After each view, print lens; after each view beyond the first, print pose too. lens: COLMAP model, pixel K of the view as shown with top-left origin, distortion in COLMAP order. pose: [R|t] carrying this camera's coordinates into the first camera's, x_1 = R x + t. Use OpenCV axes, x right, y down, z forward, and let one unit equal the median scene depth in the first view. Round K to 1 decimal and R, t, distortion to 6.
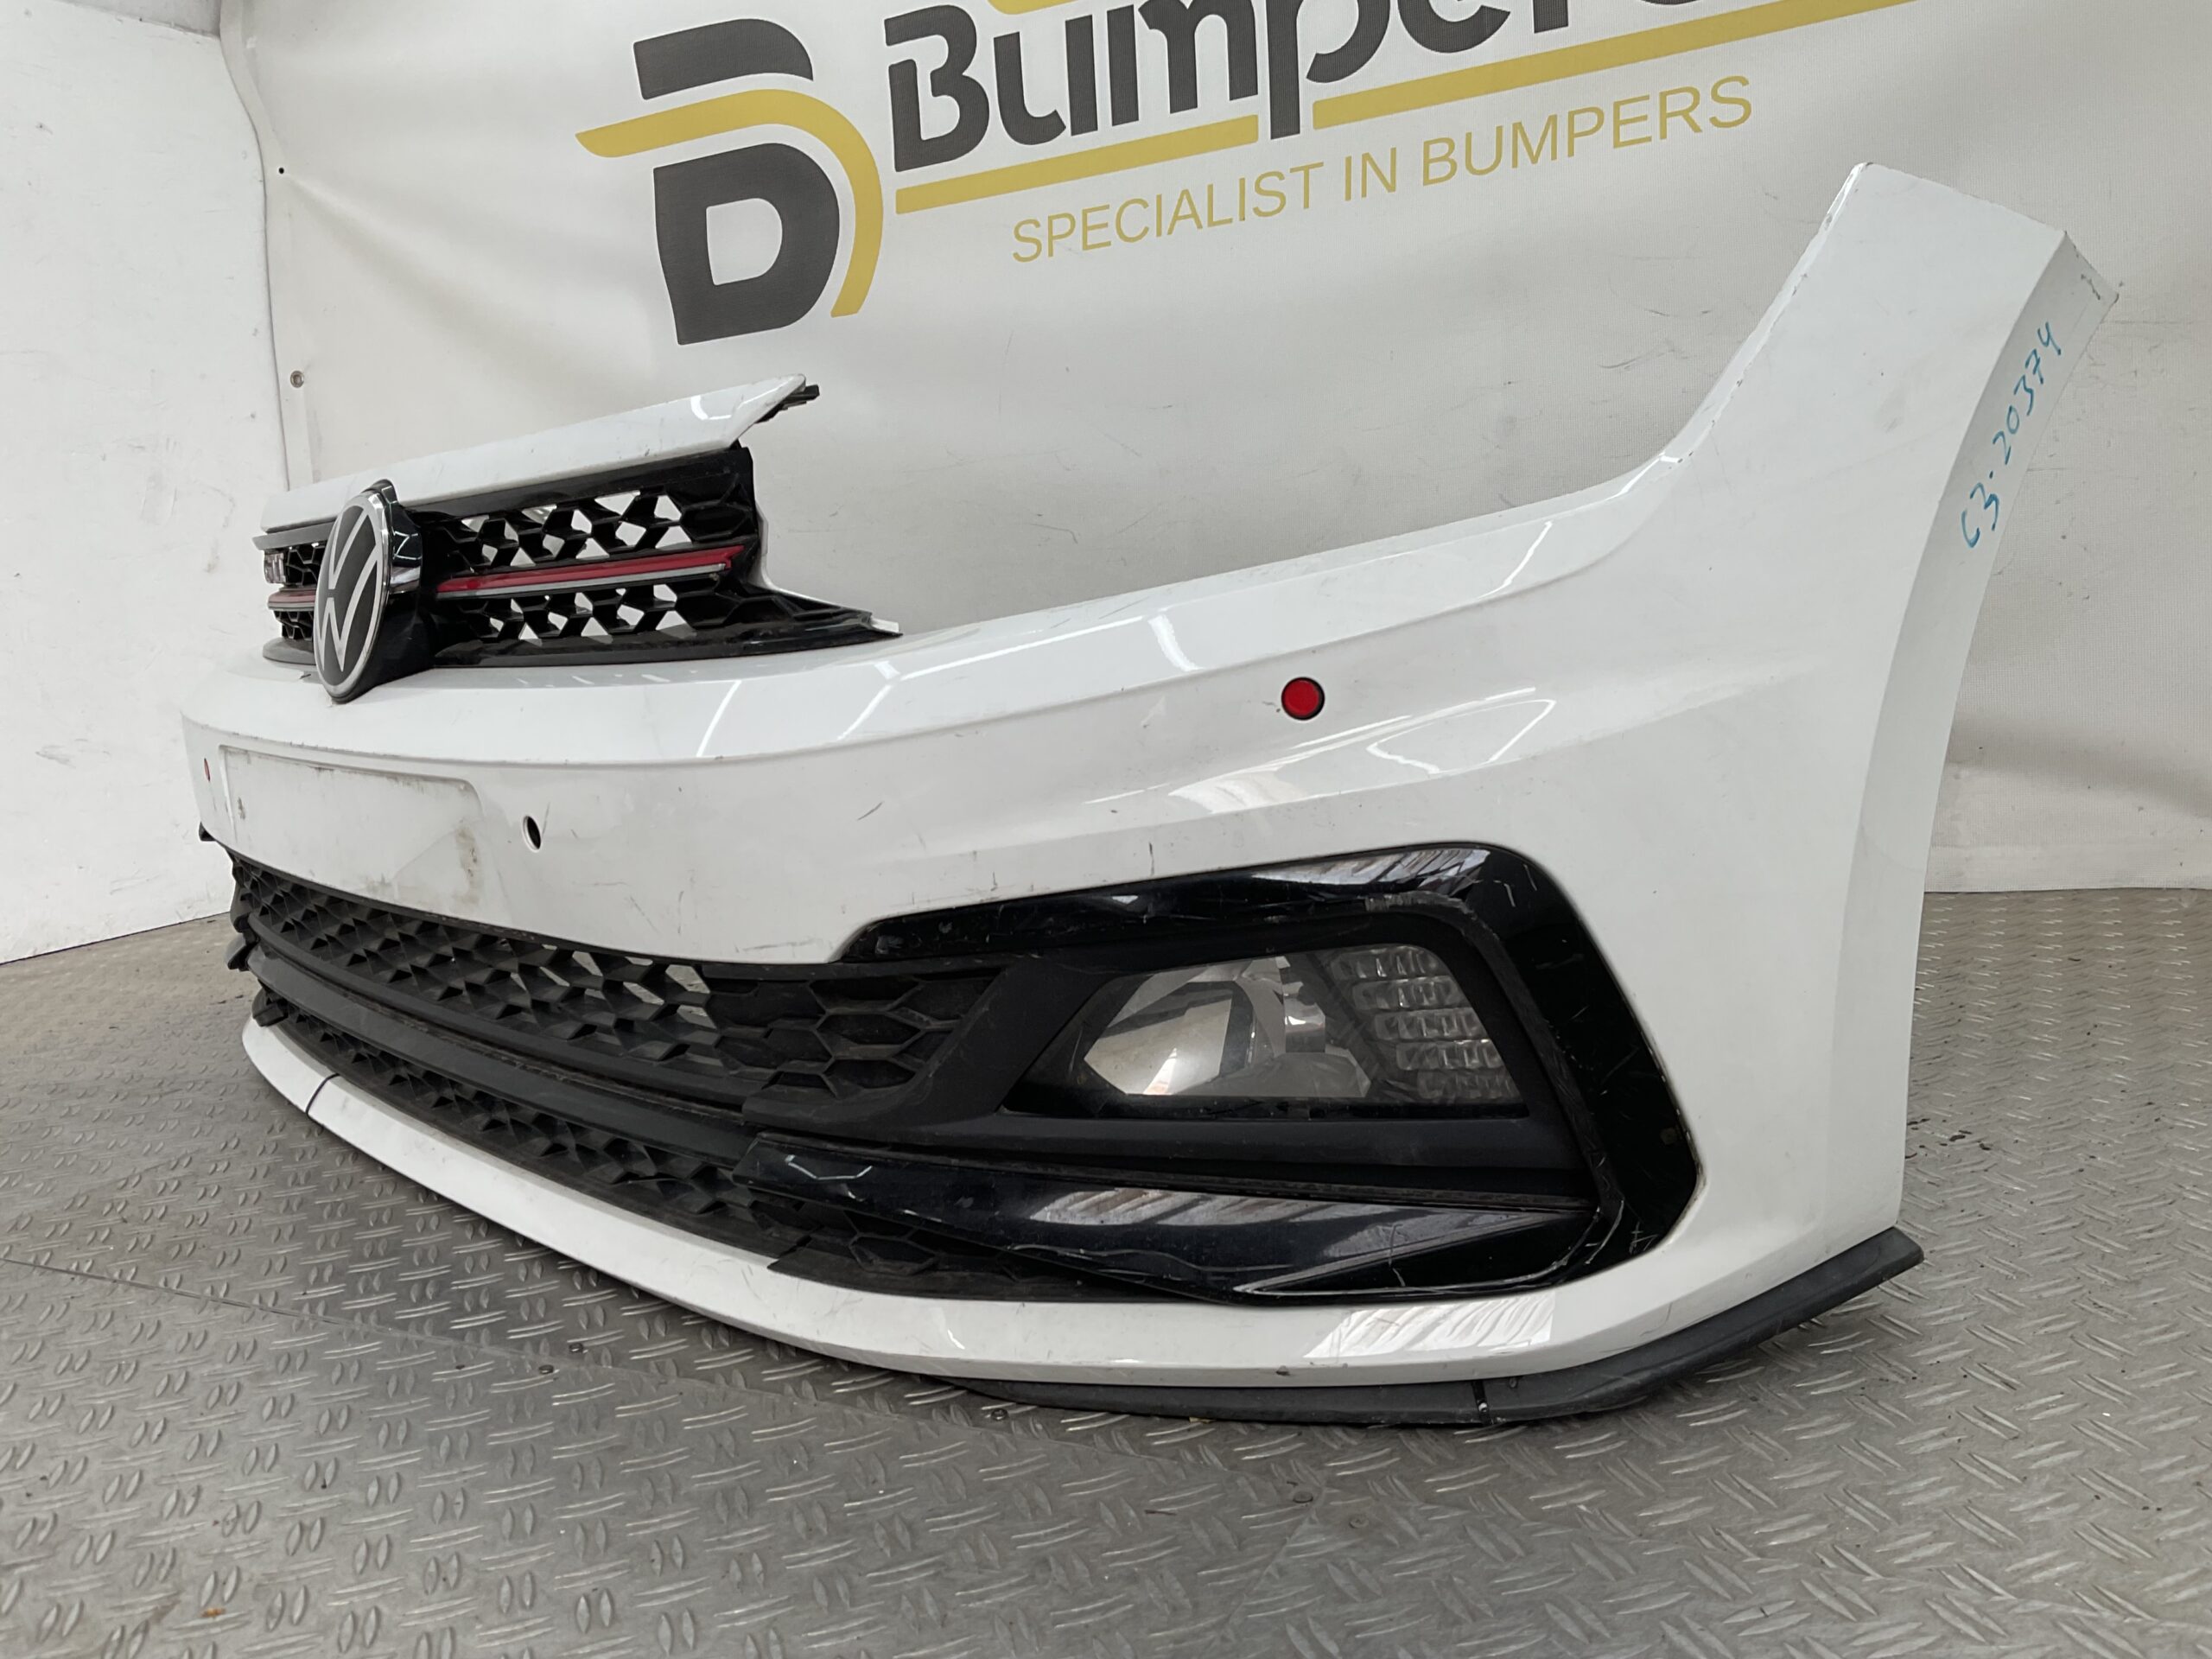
lens RADIAL K [[1873.6, 0, 1074.2], [0, 1873.6, 822.6], [0, 0, 1]] dist [0.093647, -0.188476]
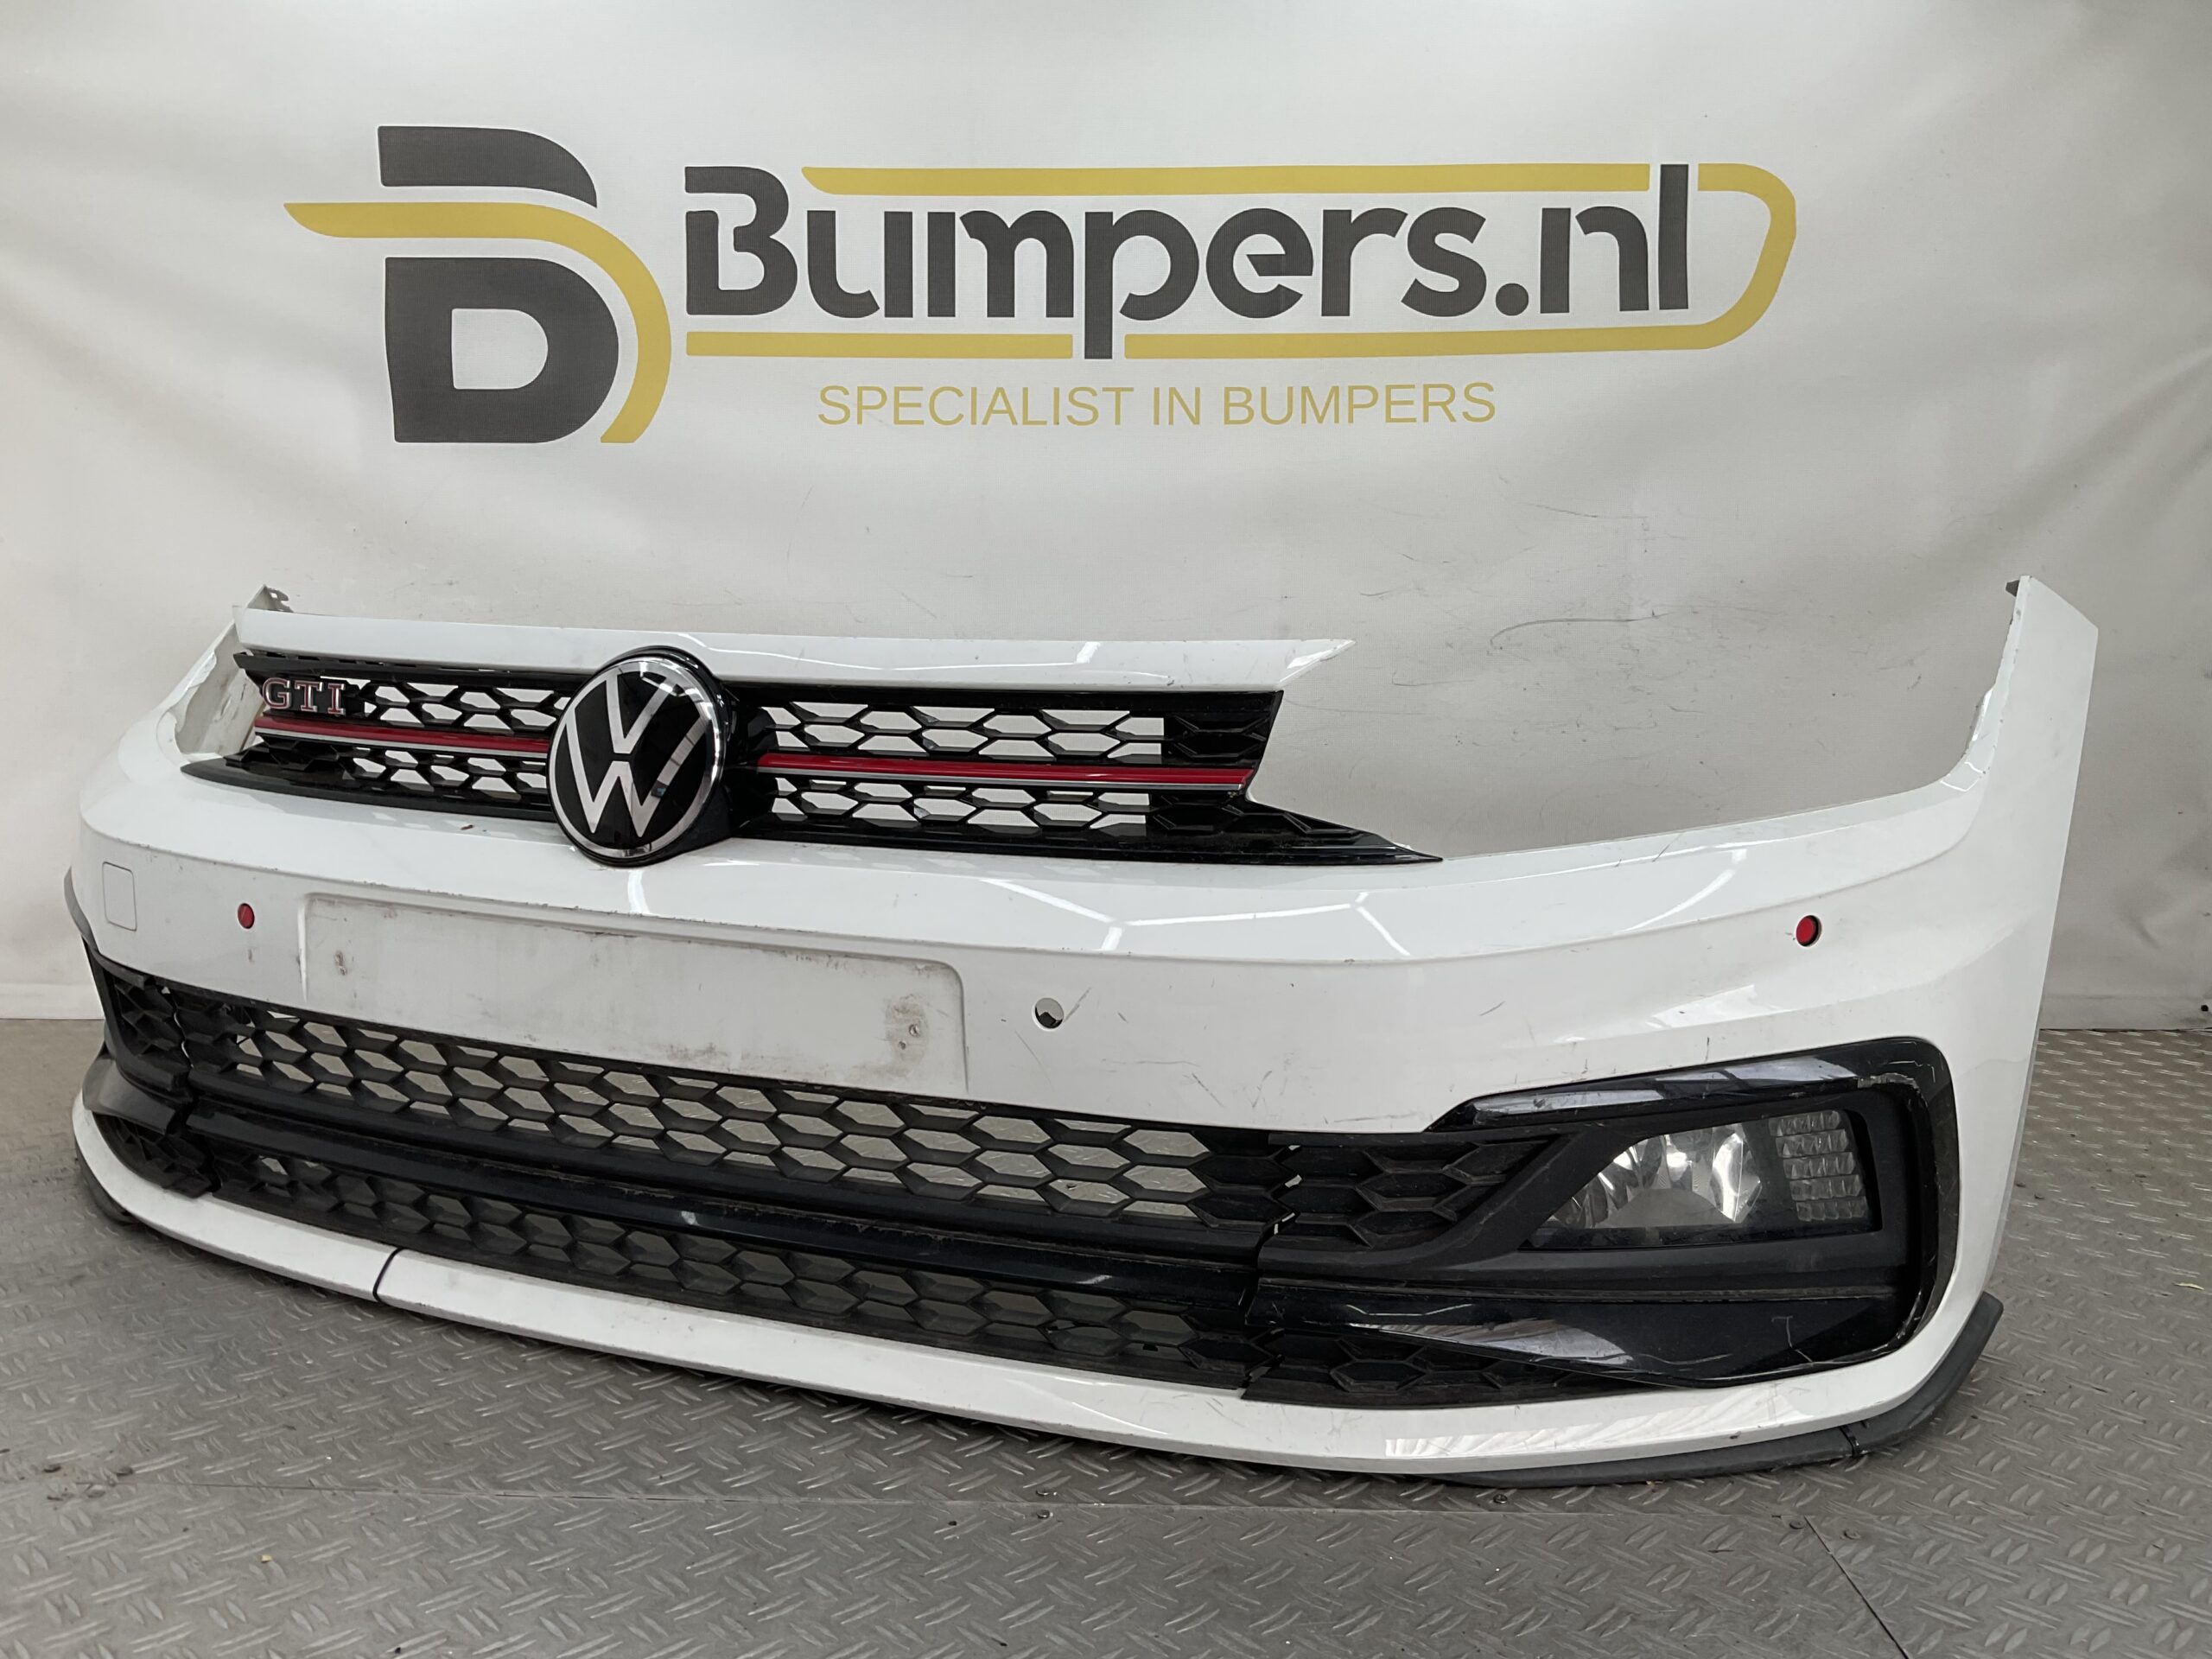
lens RADIAL K [[1873.6, 0, 1112.1], [0, 1873.6, 825.2], [0, 0, 1]] dist [0.093647, -0.188476]
pose [[0.887089, 0.042176, 0.459667, -0.413550], [-0.020273, 0.998416, -0.052485, -0.025911], [-0.461152, 0.037240, 0.886539, 0.006141]]
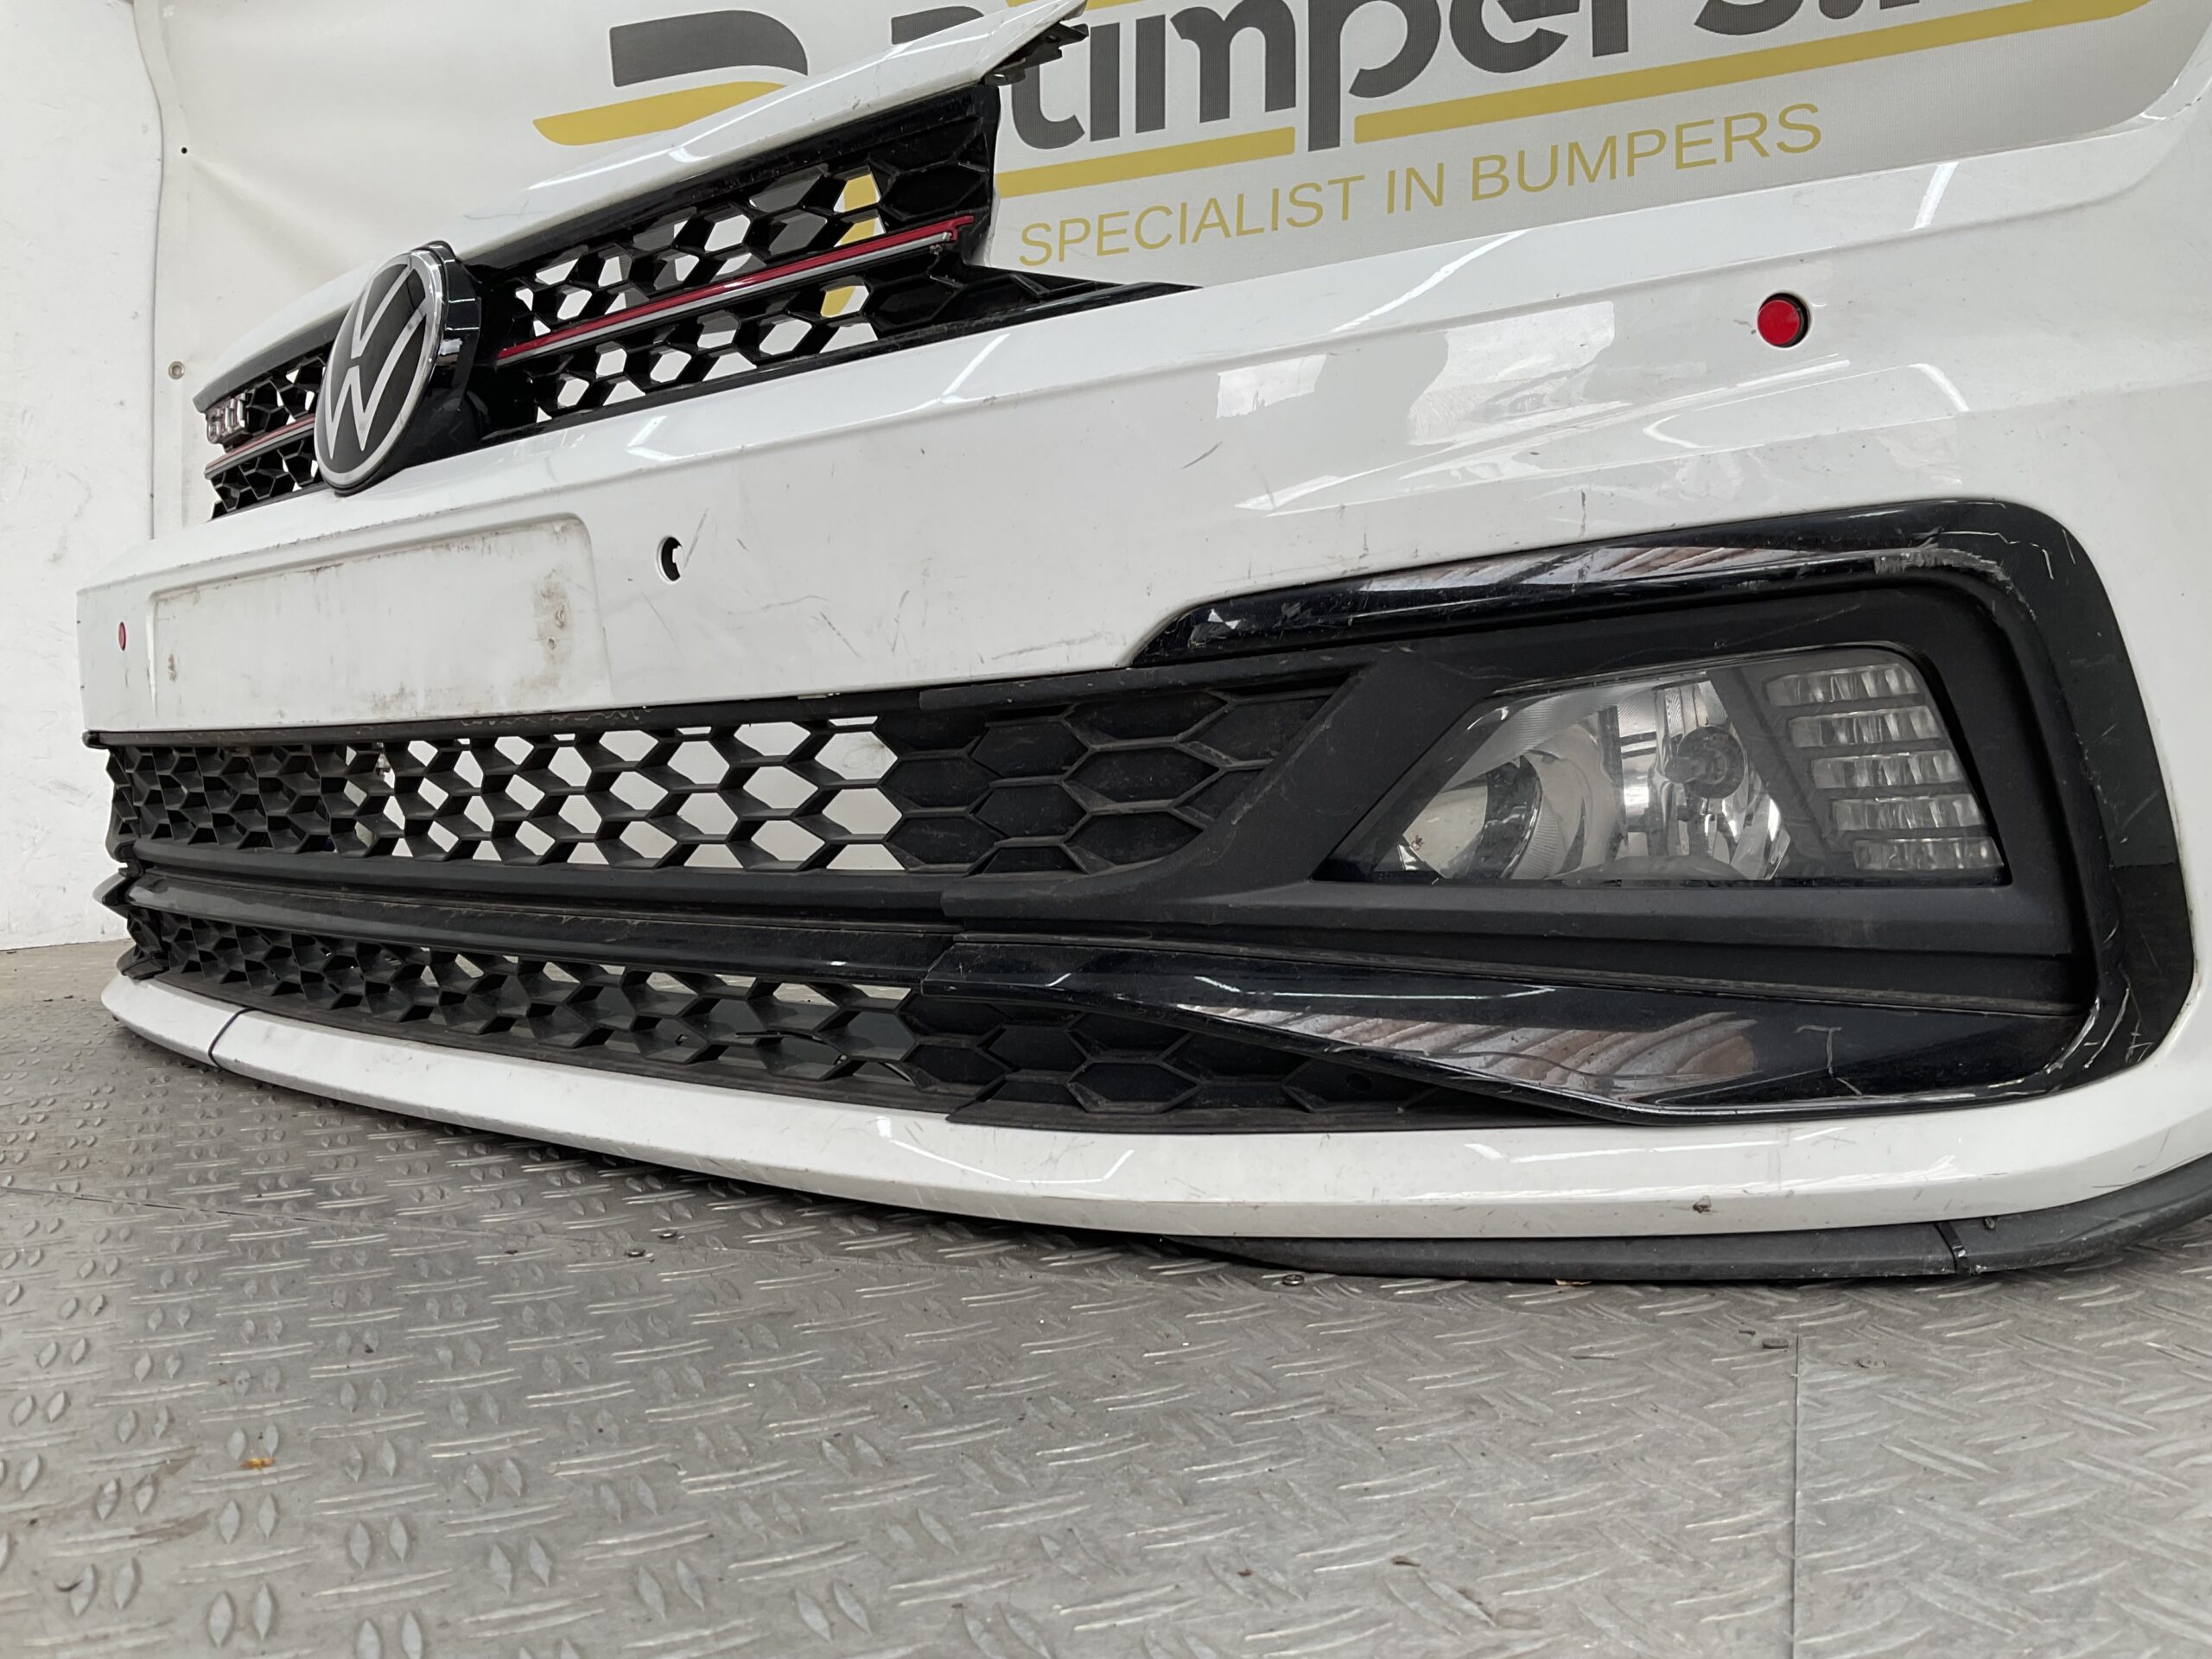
lens RADIAL K [[1873.6, 0, 1086.9], [0, 1873.6, 820.8], [0, 0, 1]] dist [0.093647, -0.188476]
pose [[0.990727, 0.061237, 0.121285, -0.110694], [-0.045404, 0.990571, -0.129258, 0.113304], [-0.128057, 0.122553, 0.984166, 0.116287]]
